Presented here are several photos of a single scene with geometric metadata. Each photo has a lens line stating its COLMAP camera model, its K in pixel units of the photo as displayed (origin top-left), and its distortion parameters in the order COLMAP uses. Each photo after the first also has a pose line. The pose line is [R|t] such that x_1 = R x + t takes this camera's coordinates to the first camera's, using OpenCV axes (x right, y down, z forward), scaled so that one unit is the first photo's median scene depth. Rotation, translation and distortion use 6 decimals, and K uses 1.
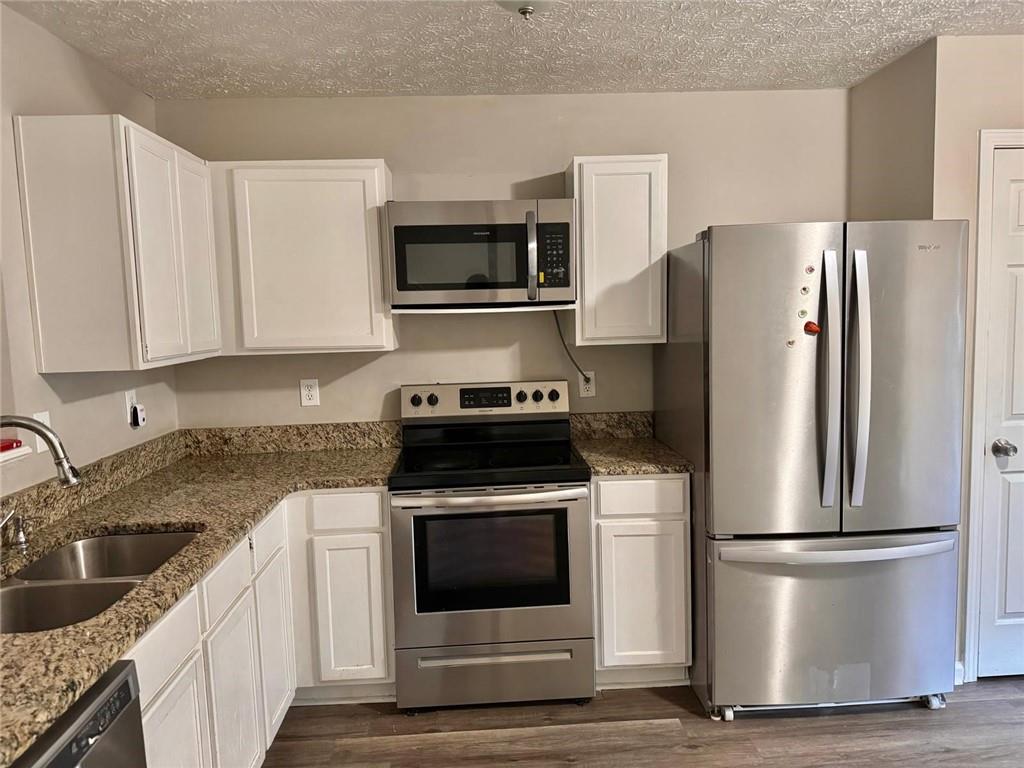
lens RADIAL K [[727.4, 0, 512.0], [0, 727.4, 384.0], [0, 0, 1]] dist [0.108343, -0.144848]
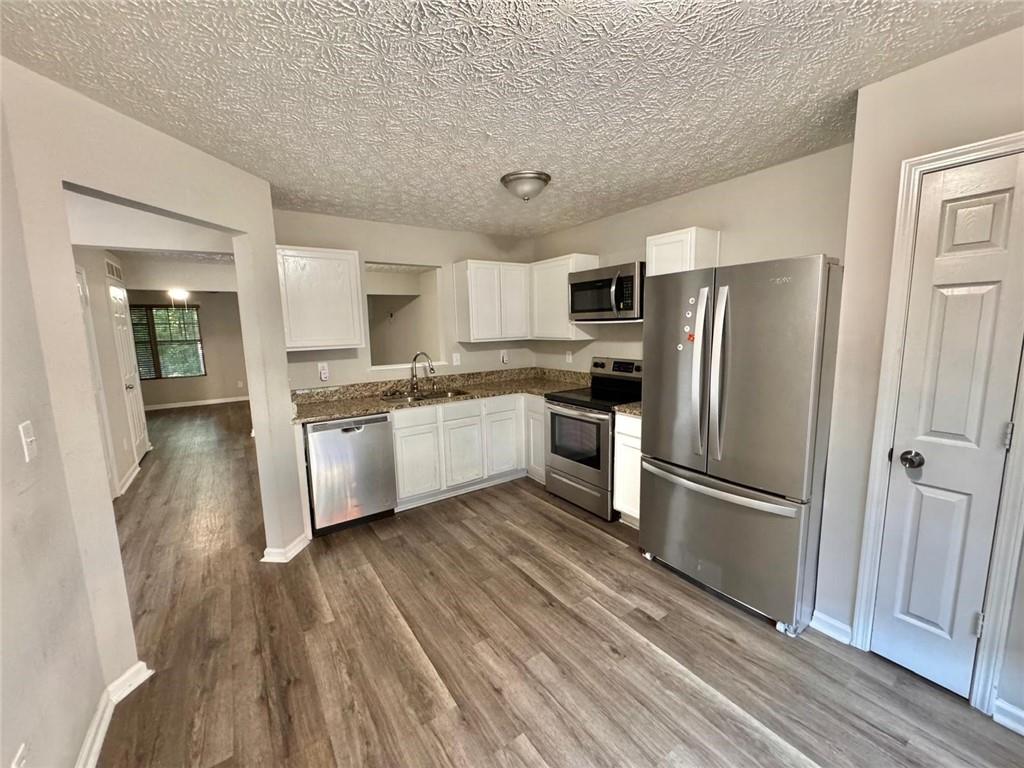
lens RADIAL K [[410.4, 0, 501.5], [0, 410.4, 383.1], [0, 0, 1]] dist [-0.001165, -0.000004]
pose [[0.505344, 0.136617, -0.852035, 0.855827], [-0.075203, 0.990604, 0.114233, -0.045539], [0.859635, 0.006348, 0.510870, 0.189676]]
